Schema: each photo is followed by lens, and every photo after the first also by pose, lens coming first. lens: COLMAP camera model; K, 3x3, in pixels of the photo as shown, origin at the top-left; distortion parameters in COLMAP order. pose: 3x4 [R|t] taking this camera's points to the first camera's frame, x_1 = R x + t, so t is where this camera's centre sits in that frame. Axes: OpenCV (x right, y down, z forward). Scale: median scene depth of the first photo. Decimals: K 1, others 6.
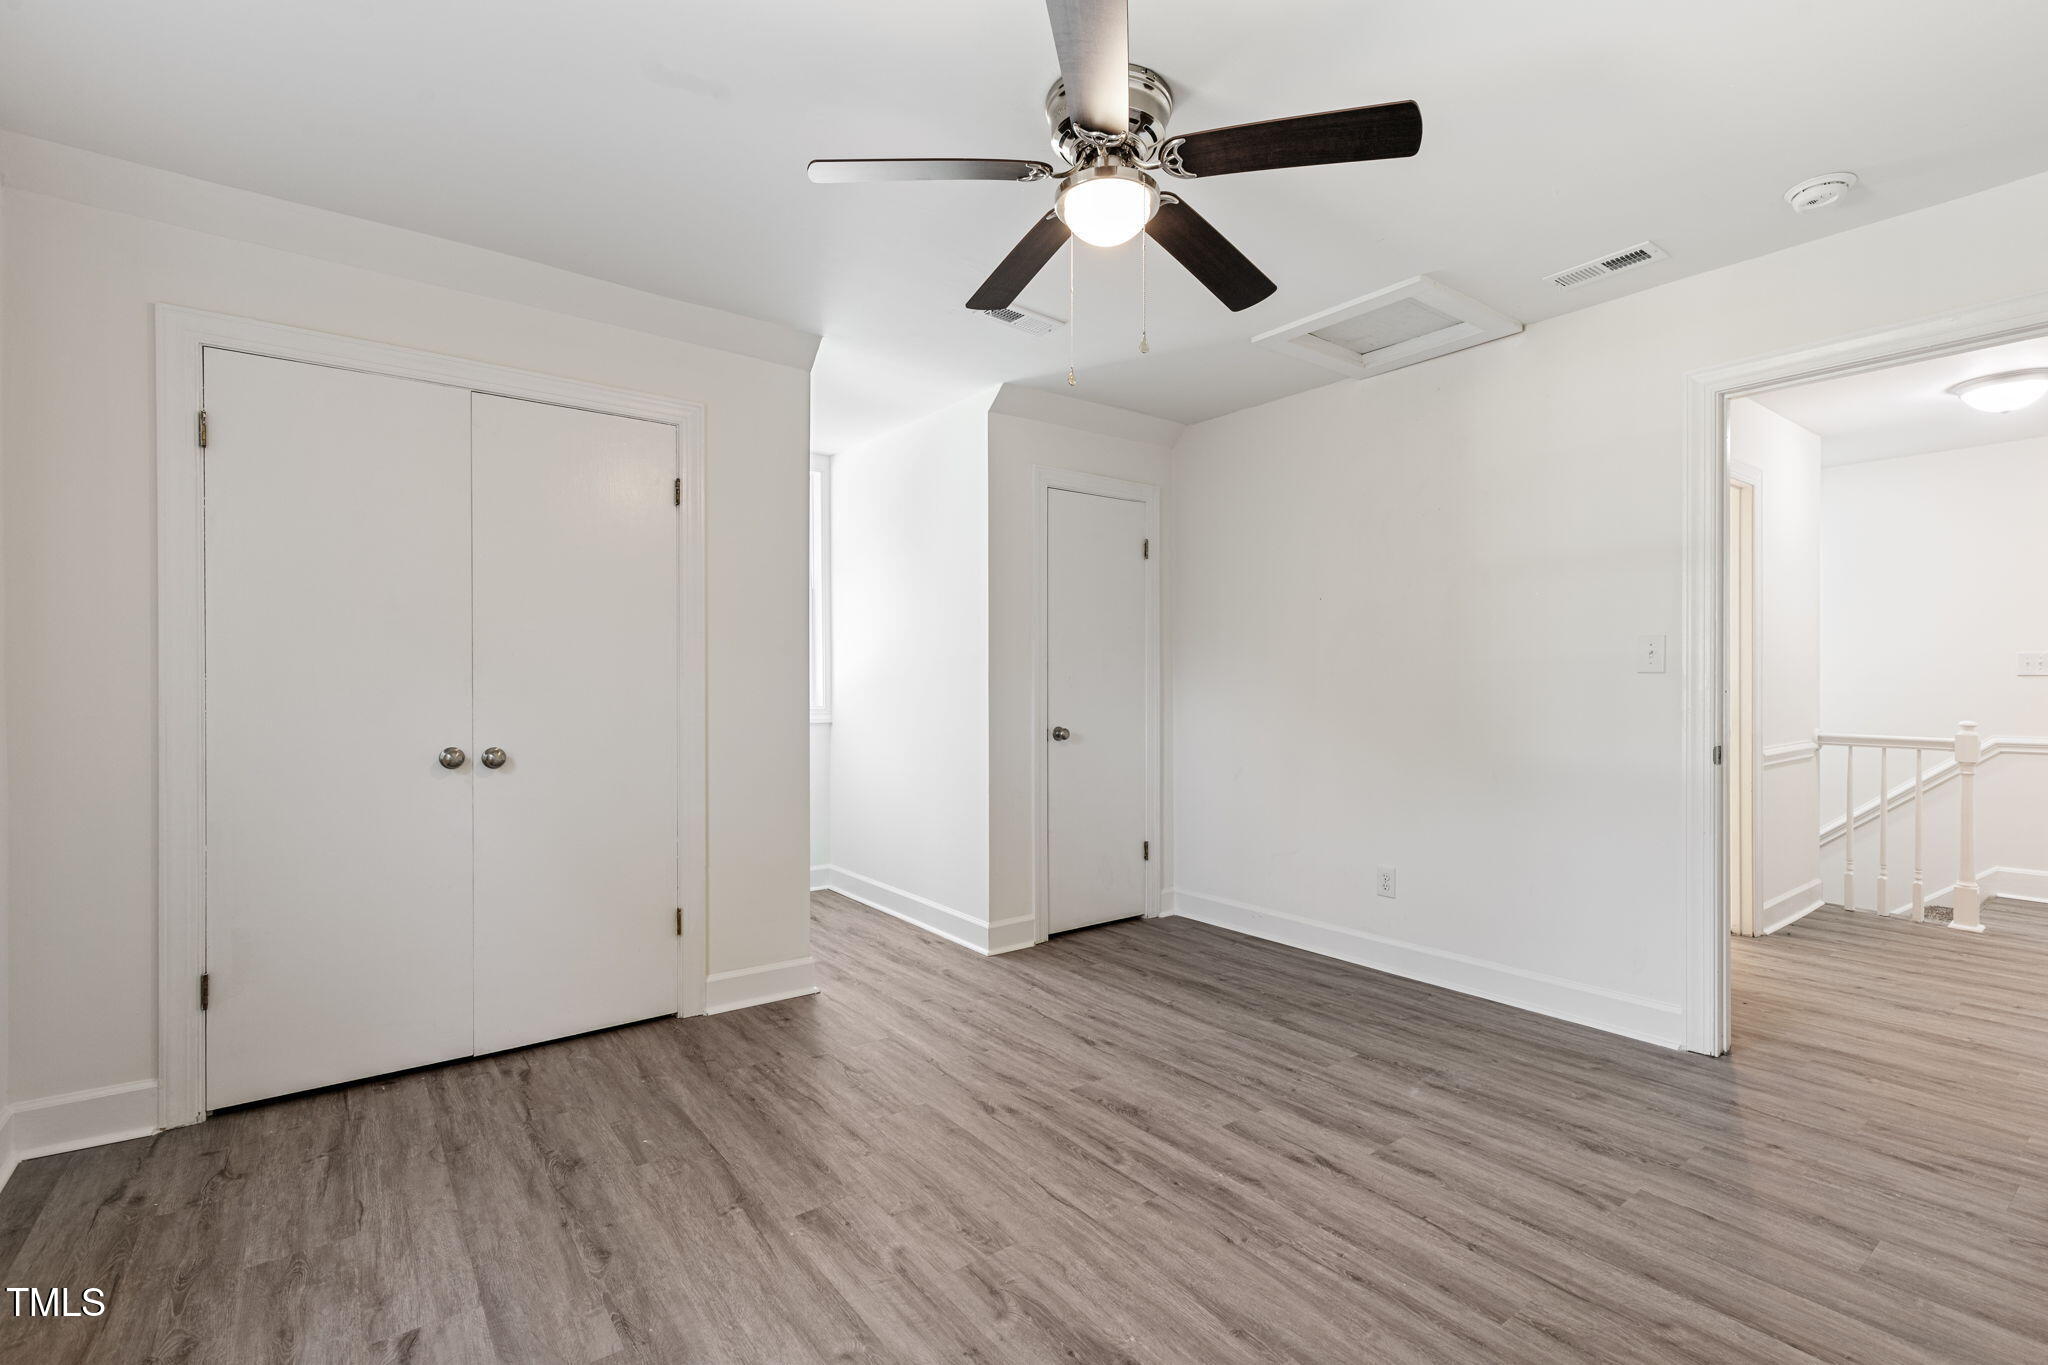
lens RADIAL K [[928.6, 0, 1029.0], [0, 928.6, 681.4], [0, 0, 1]] dist [0.004025, -0.000456]
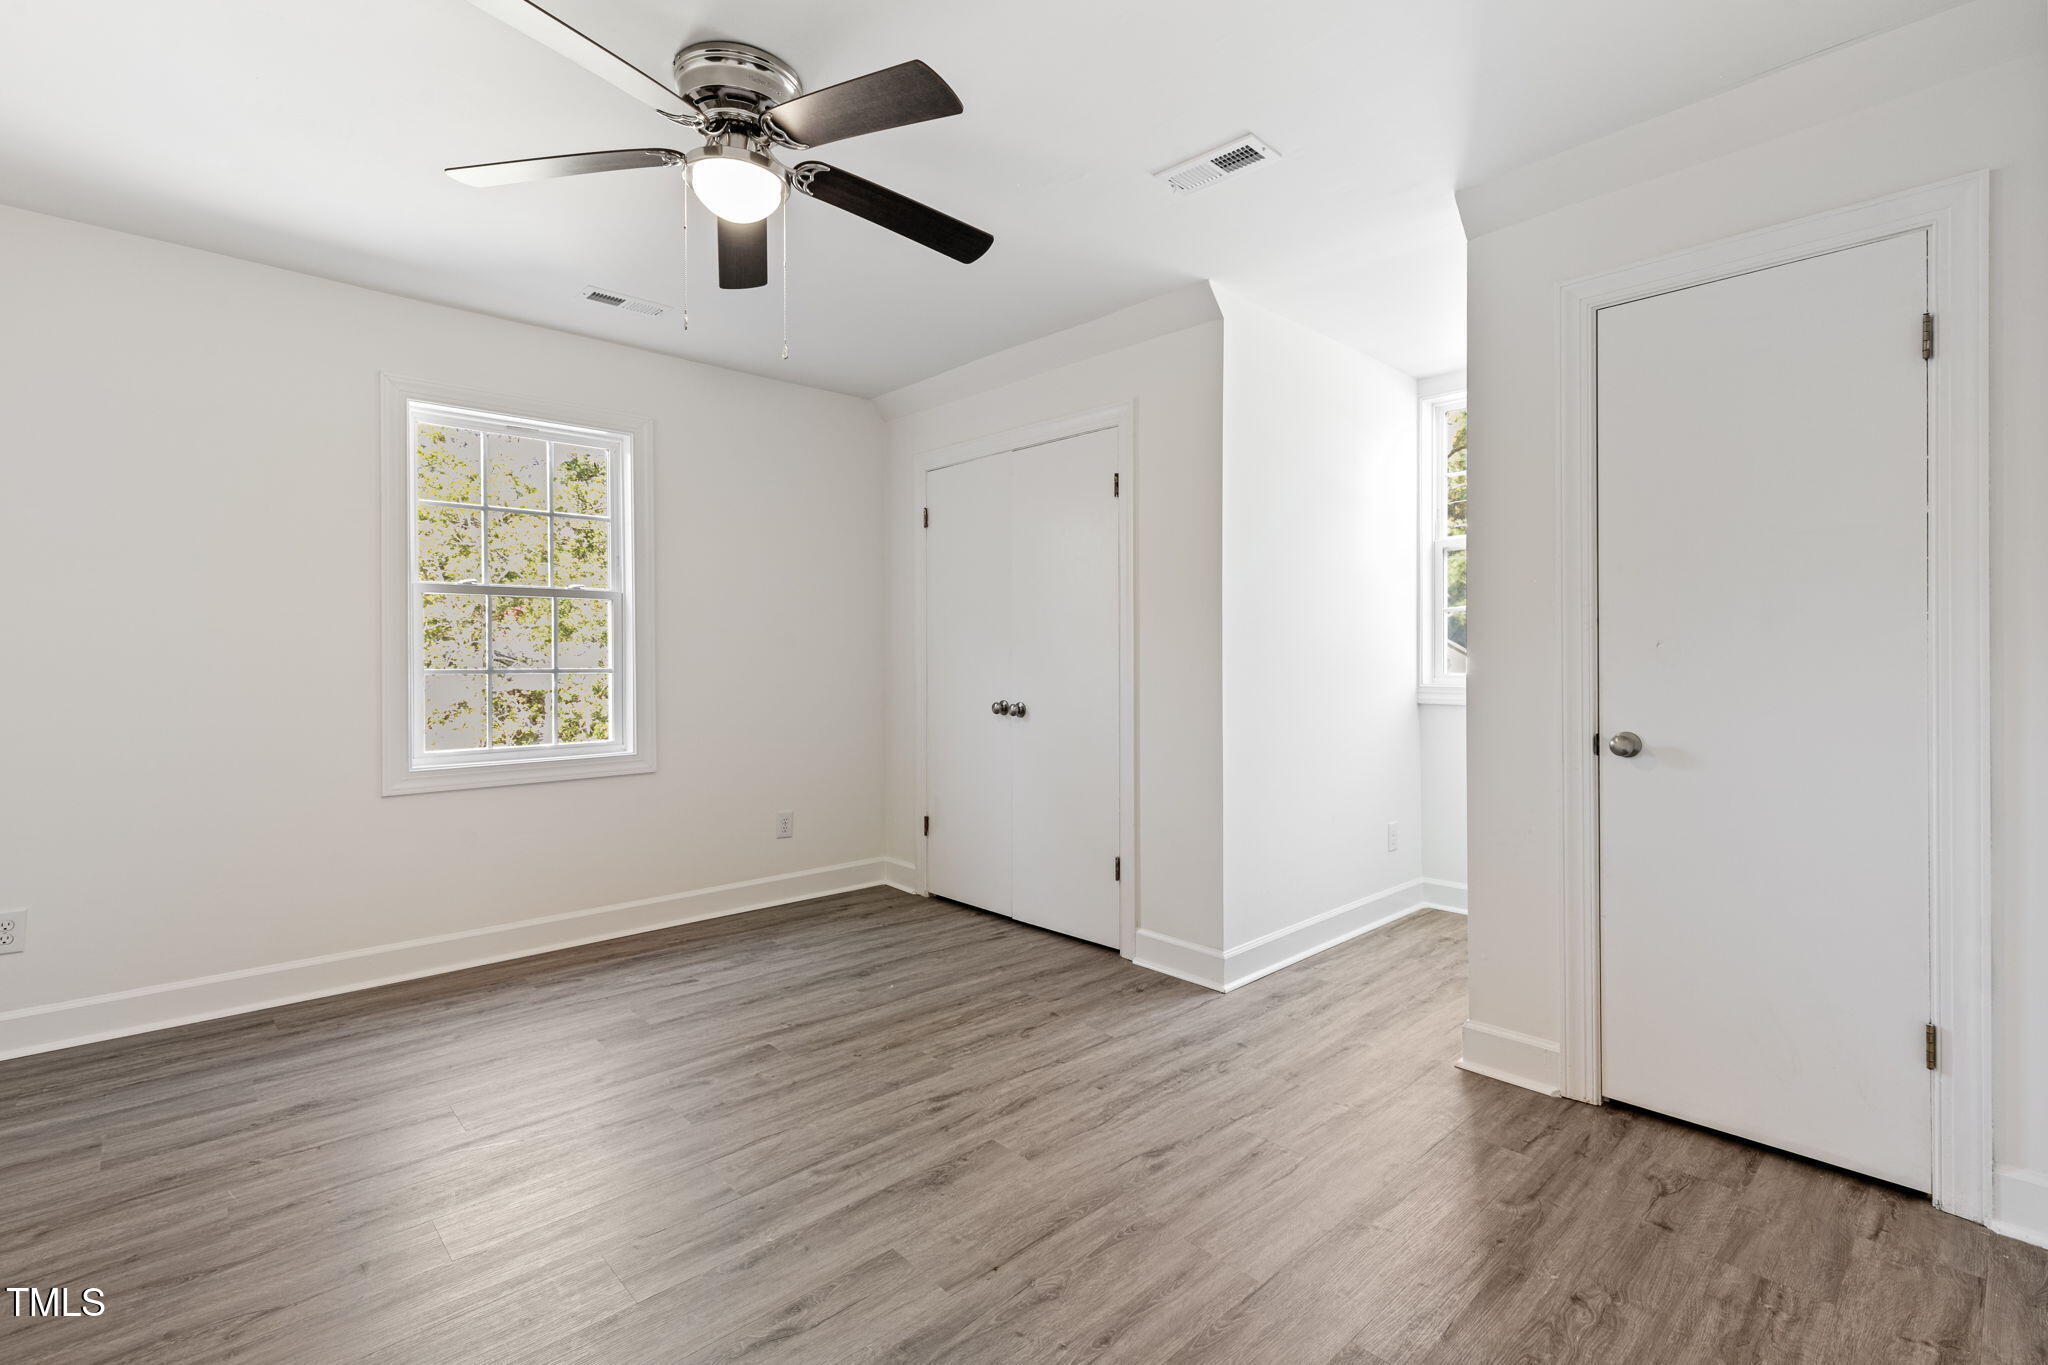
lens RADIAL K [[928.6, 0, 1029.0], [0, 928.6, 681.4], [0, 0, 1]] dist [0.004025, -0.000456]
pose [[0.105942, 0.027465, -0.993993, 0.860762], [0.003645, 0.999601, 0.028008, 0.000984], [0.994366, -0.006590, 0.105800, 0.934036]]
